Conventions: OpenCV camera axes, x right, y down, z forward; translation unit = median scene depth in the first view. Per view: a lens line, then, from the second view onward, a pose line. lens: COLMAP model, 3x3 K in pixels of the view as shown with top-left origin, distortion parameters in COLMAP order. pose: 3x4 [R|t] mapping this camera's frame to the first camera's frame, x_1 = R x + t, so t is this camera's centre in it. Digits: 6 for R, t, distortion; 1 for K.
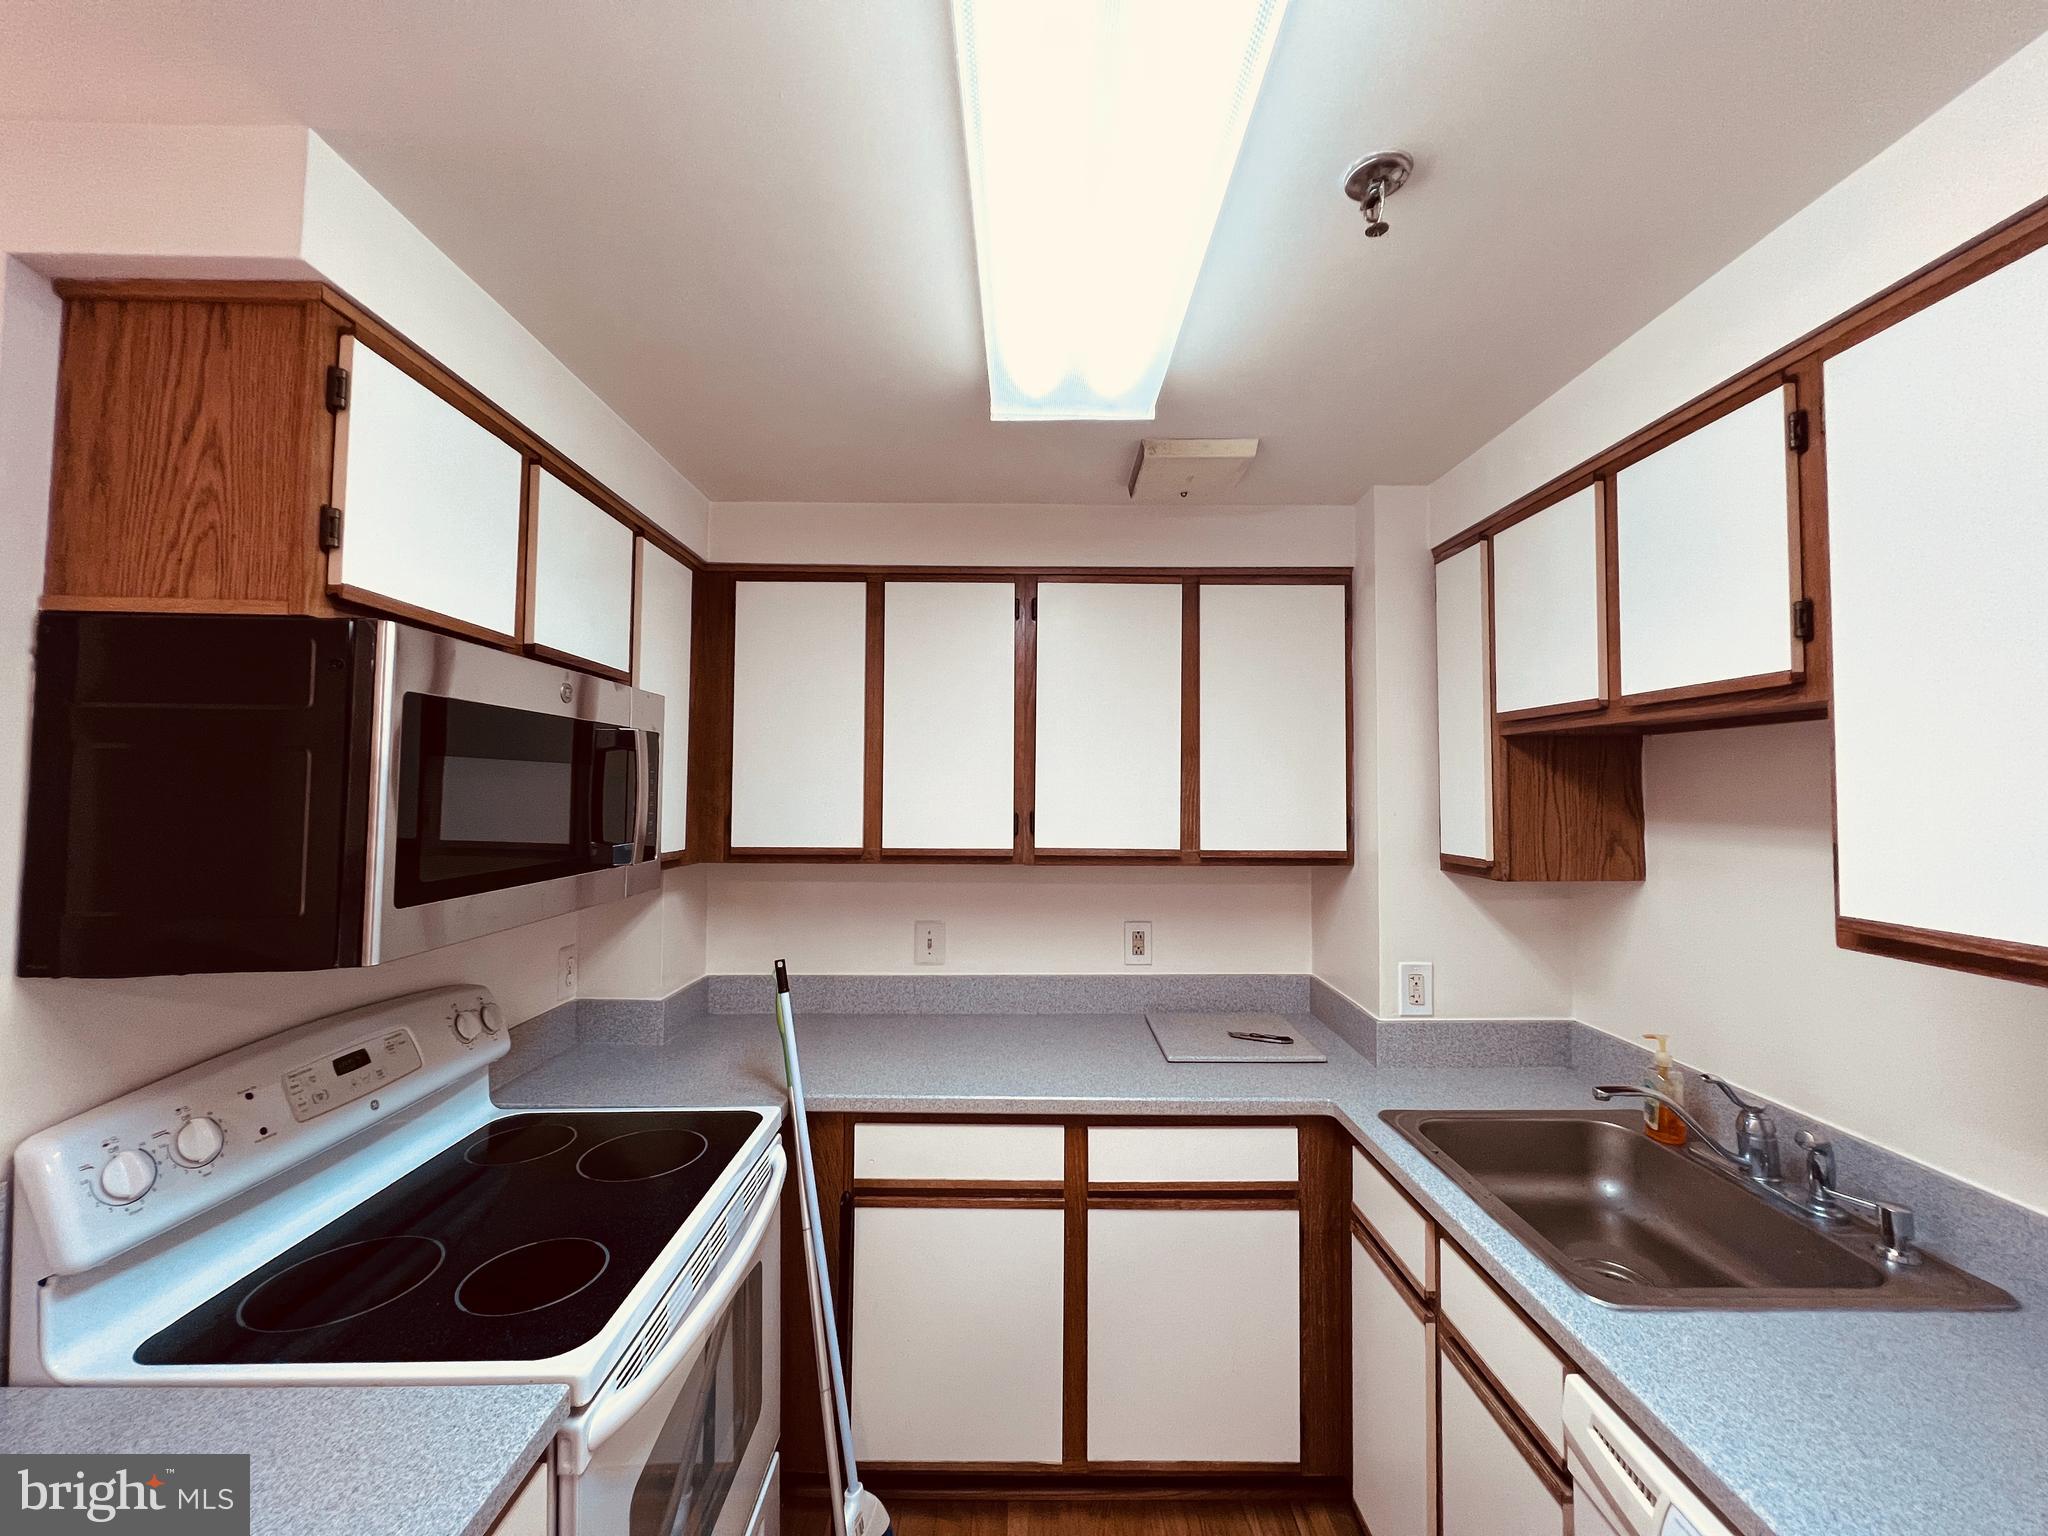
lens RADIAL K [[816.4, 0, 1017.8], [0, 816.4, 760.7], [0, 0, 1]] dist [-0.000446, -0.000204]
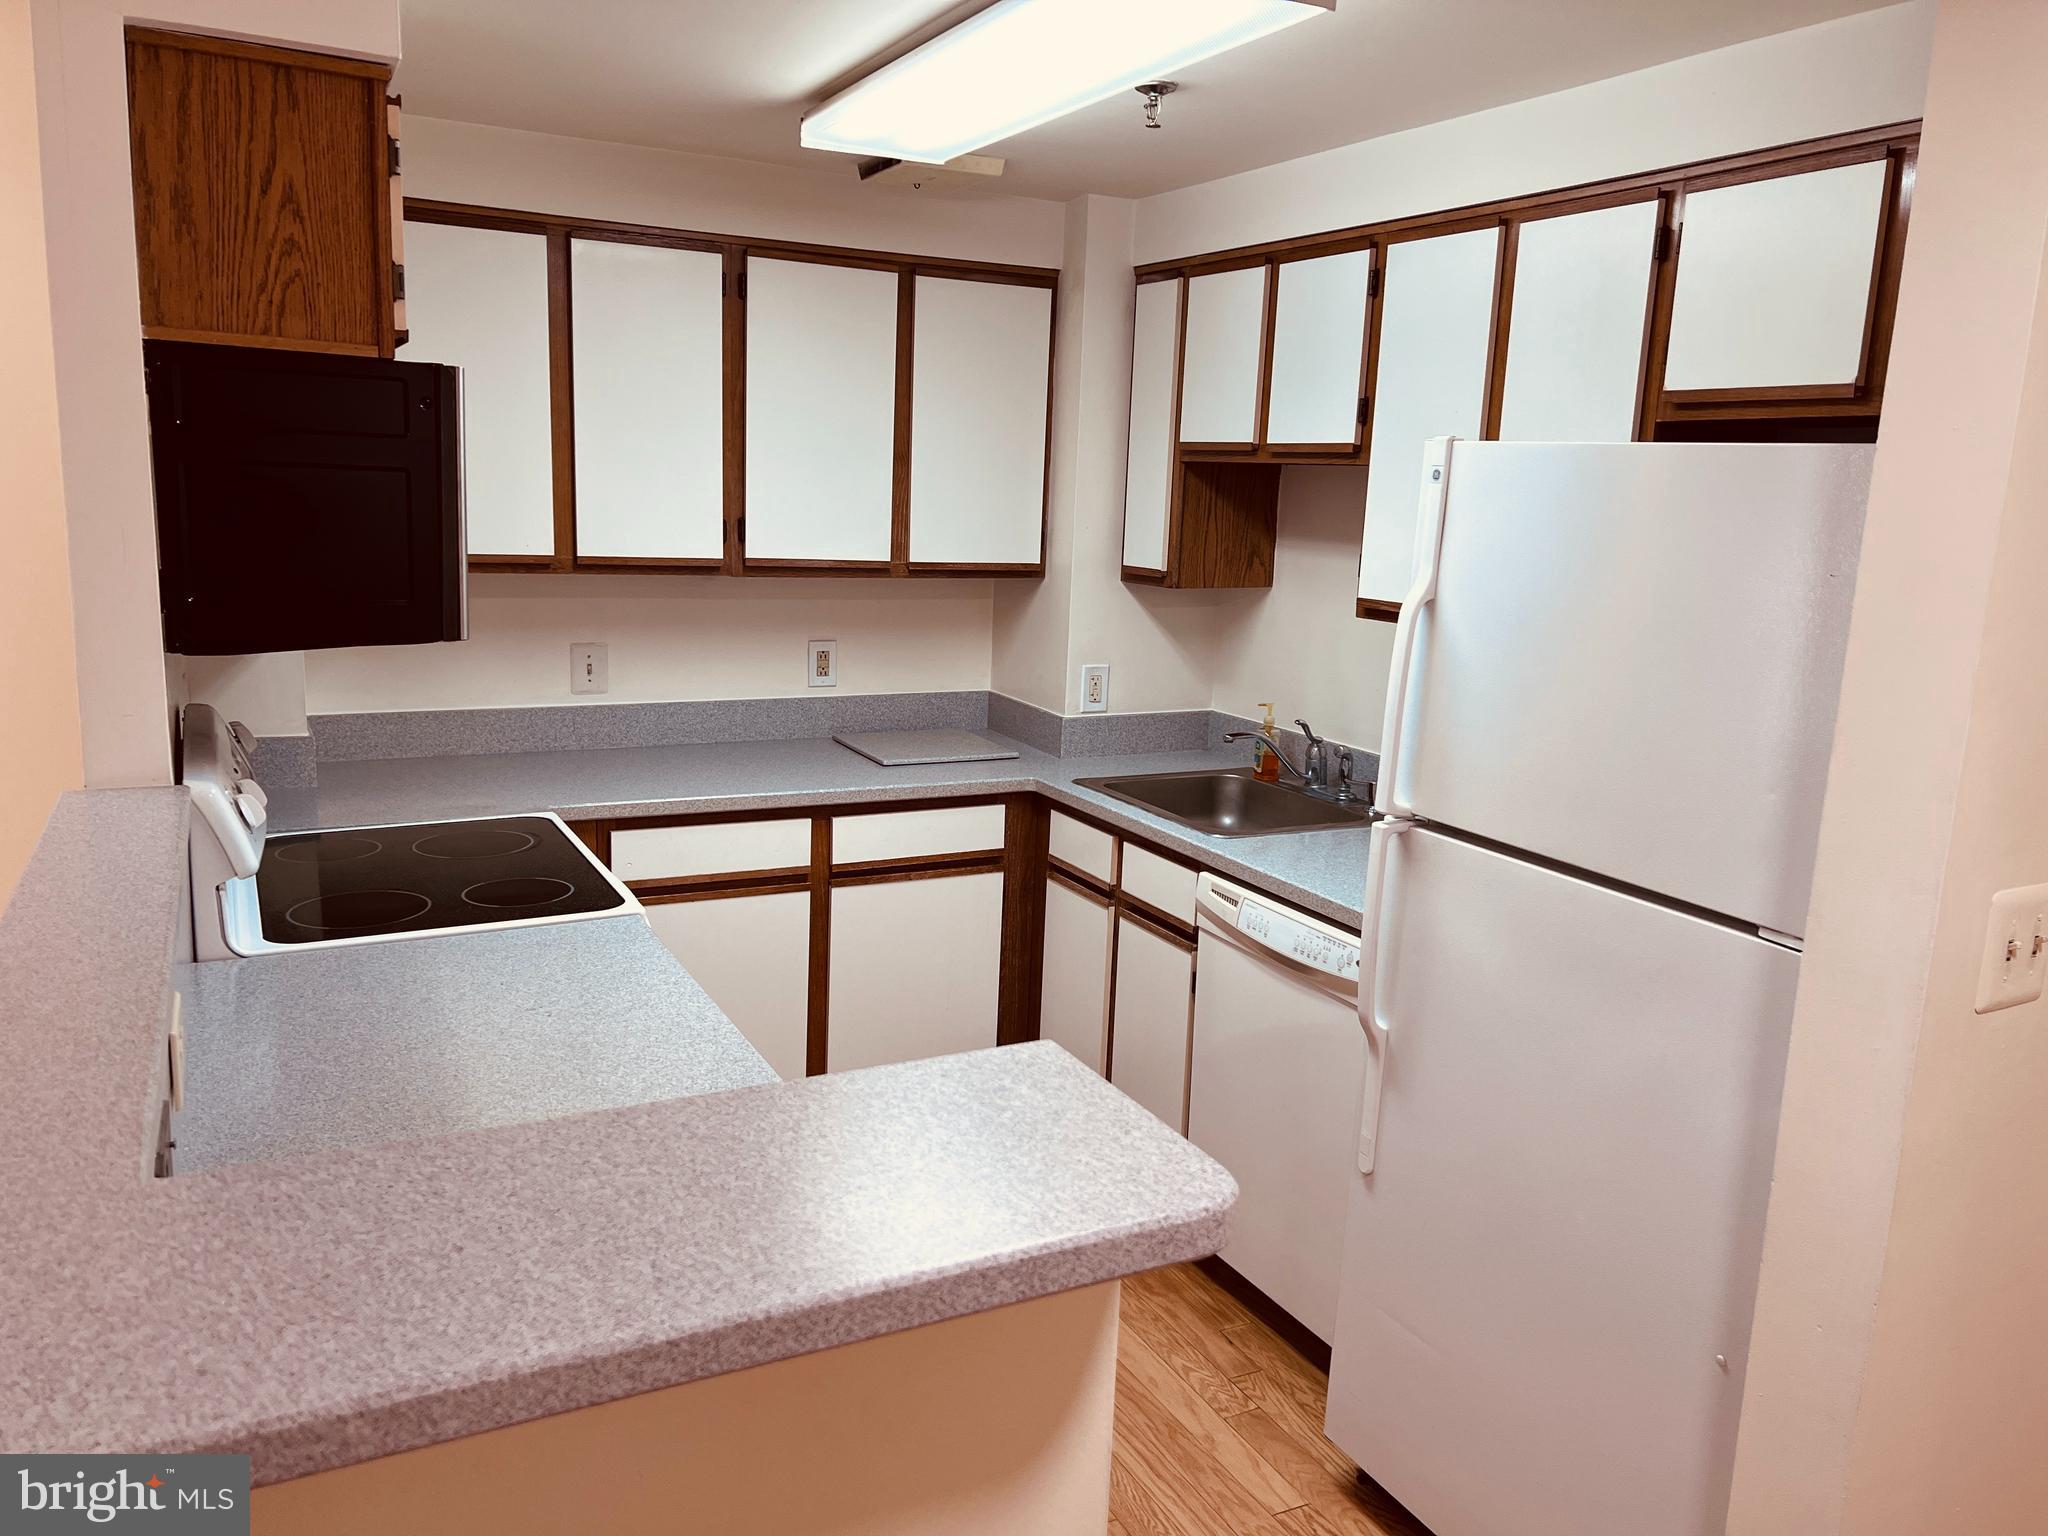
lens RADIAL K [[1530.0, 0, 1020.0], [0, 1530.0, 773.3], [0, 0, 1]] dist [0.064804, -0.071654]
pose [[0.890904, -0.058281, 0.450437, -0.612169], [-0.050452, 0.972897, 0.225668, -0.079135], [-0.451381, -0.223774, 0.863817, -0.867497]]
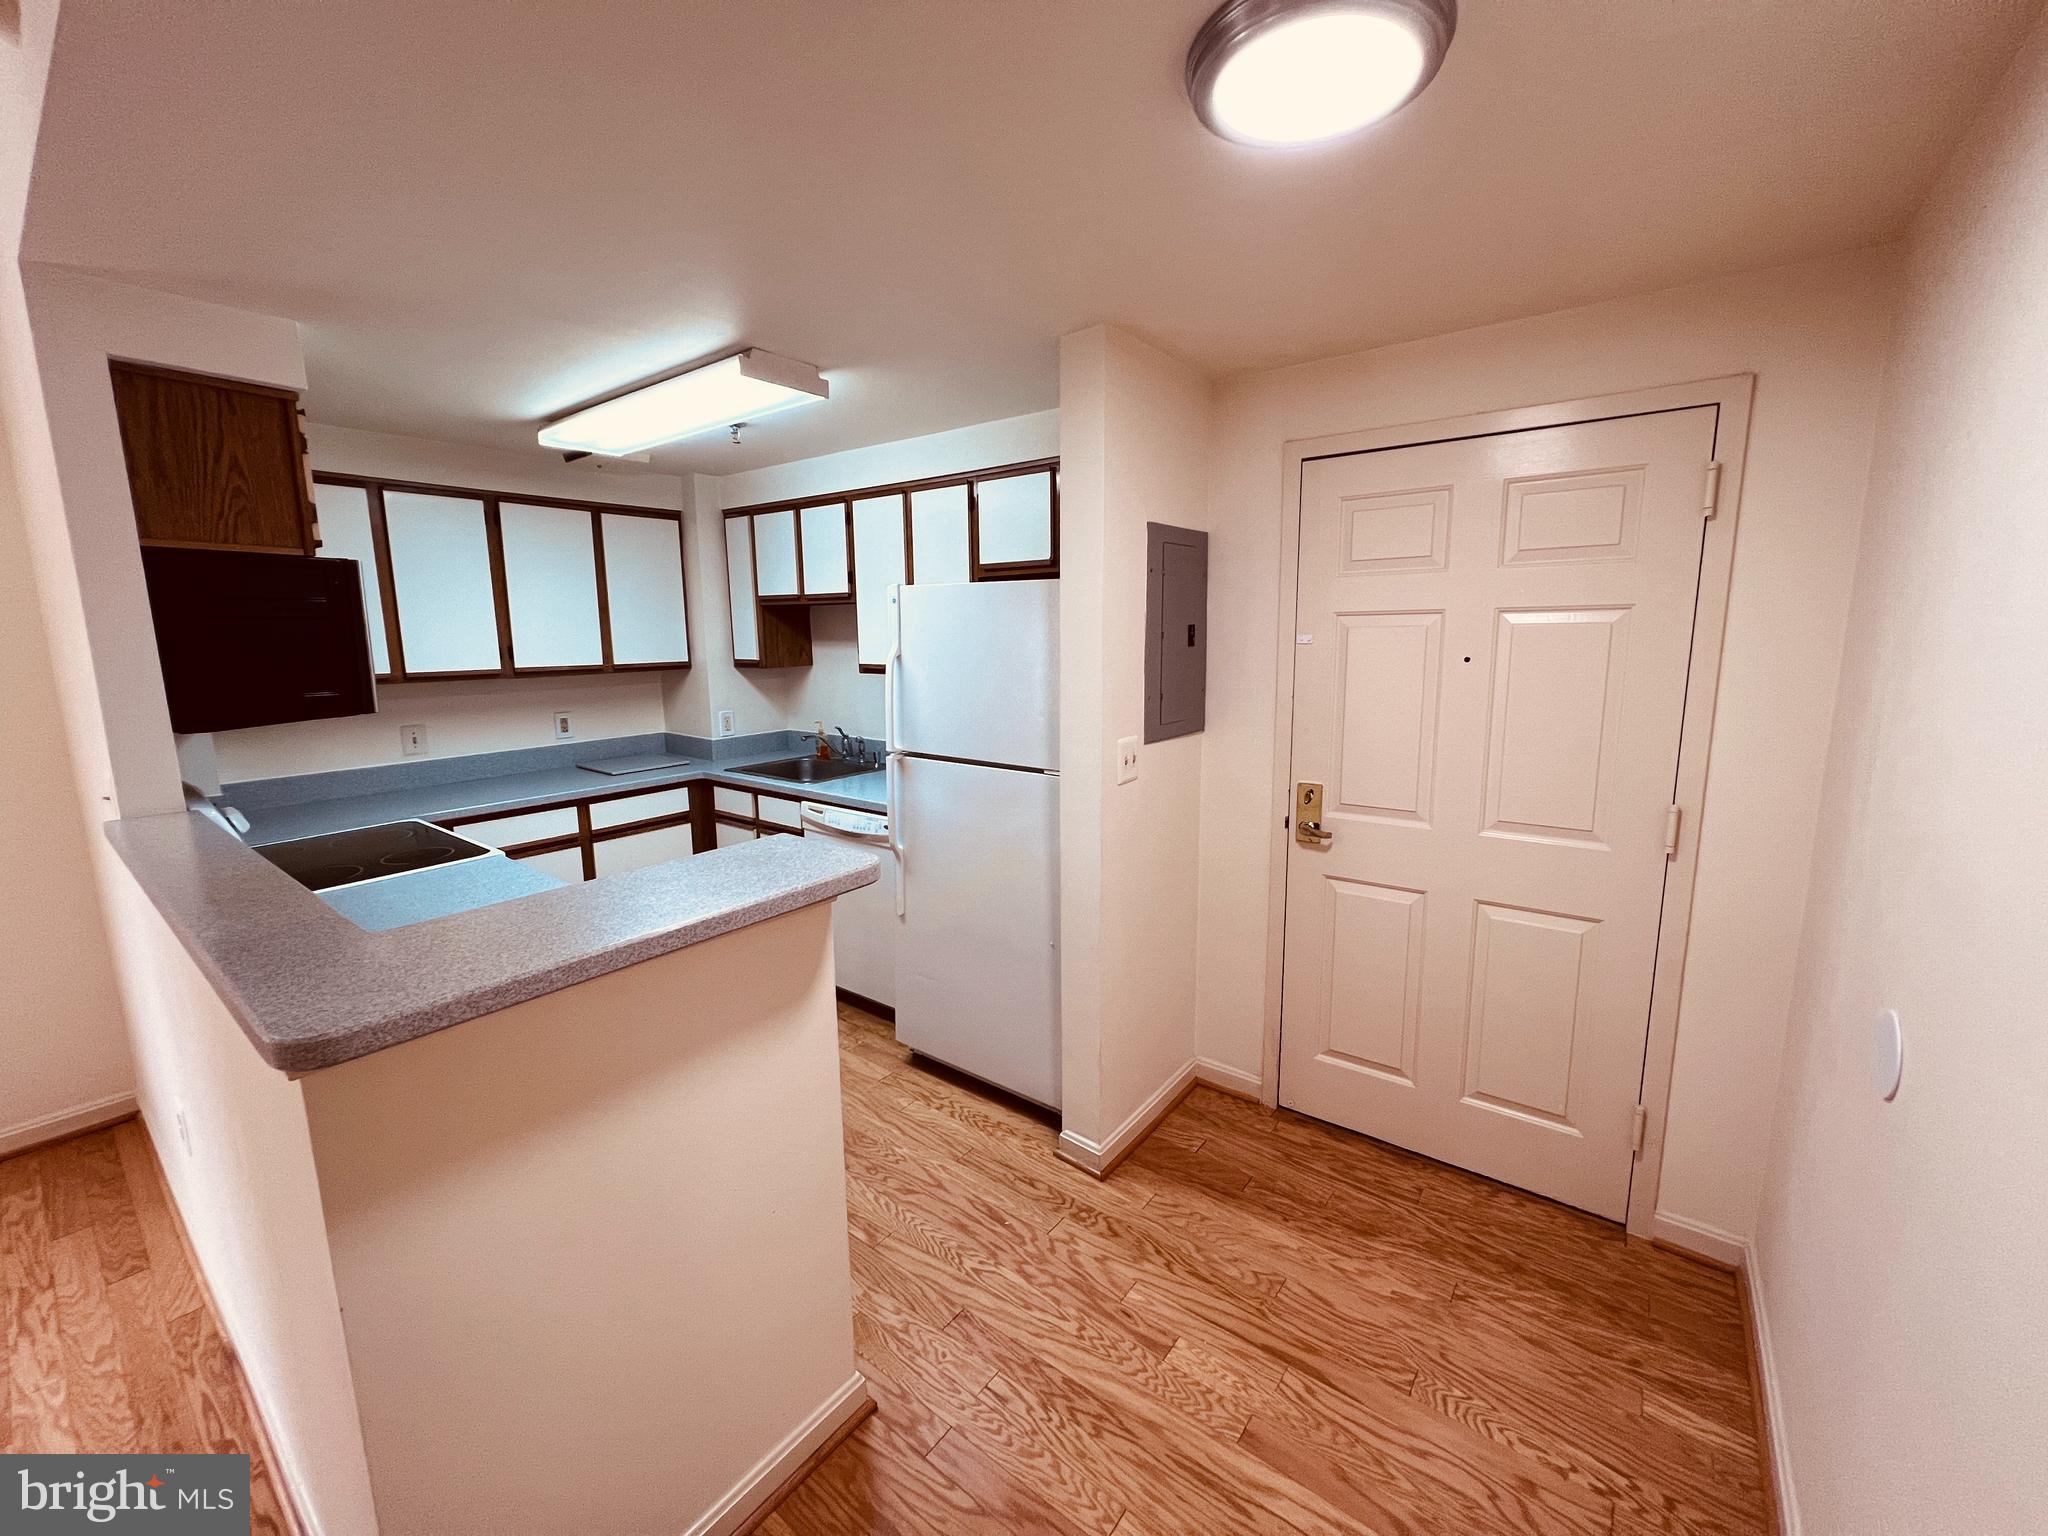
lens RADIAL K [[816.4, 0, 1020.1], [0, 816.4, 758.1], [0, 0, 1]] dist [-0.000446, -0.000204]
pose [[0.611165, -0.136889, 0.779576, -0.816711], [-0.015878, 0.982612, 0.184989, -0.044933], [-0.791344, -0.125437, 0.598365, -1.015868]]
